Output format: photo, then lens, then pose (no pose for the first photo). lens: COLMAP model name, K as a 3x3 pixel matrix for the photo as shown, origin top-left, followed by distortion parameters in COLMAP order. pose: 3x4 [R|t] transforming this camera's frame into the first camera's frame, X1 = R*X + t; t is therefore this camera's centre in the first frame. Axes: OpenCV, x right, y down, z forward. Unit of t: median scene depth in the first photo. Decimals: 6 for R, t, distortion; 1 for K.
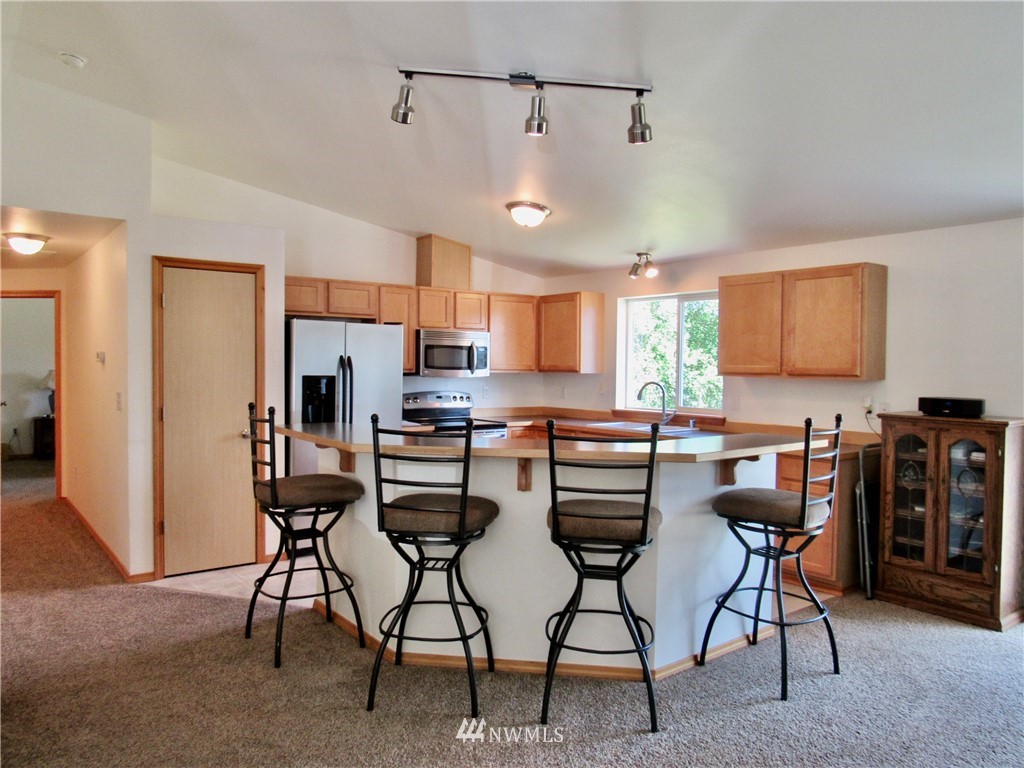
lens RADIAL K [[718.4, 0, 516.6], [0, 718.4, 385.6], [0, 0, 1]] dist [-0.040131, 0.018709]
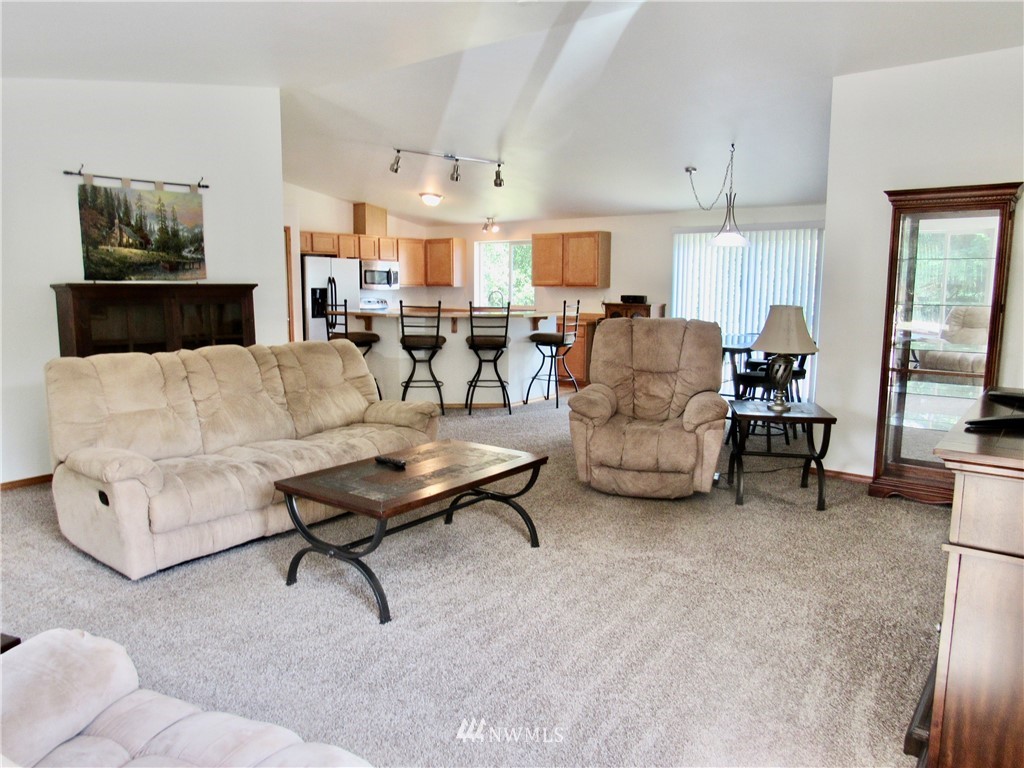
lens RADIAL K [[718.4, 0, 514.4], [0, 718.4, 381.6], [0, 0, 1]] dist [-0.040131, 0.018709]
pose [[0.969327, -0.037657, 0.242873, -0.261458], [0.011758, 0.994166, 0.107218, 0.035502], [-0.245494, -0.101074, 0.964115, -0.944231]]
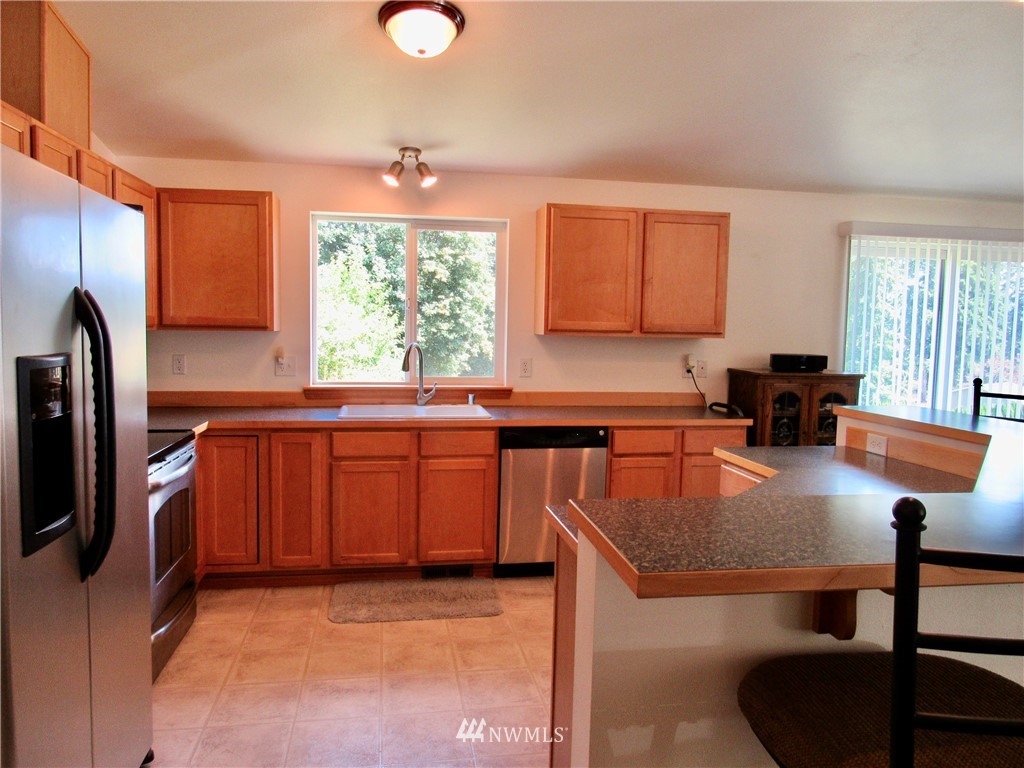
lens RADIAL K [[718.4, 0, 510.1], [0, 718.4, 382.9], [0, 0, 1]] dist [-0.040131, 0.018709]
pose [[0.480640, -0.069469, 0.874162, -0.457226], [0.012880, 0.997309, 0.072174, -0.019644], [-0.876823, -0.023431, 0.480241, 0.741131]]
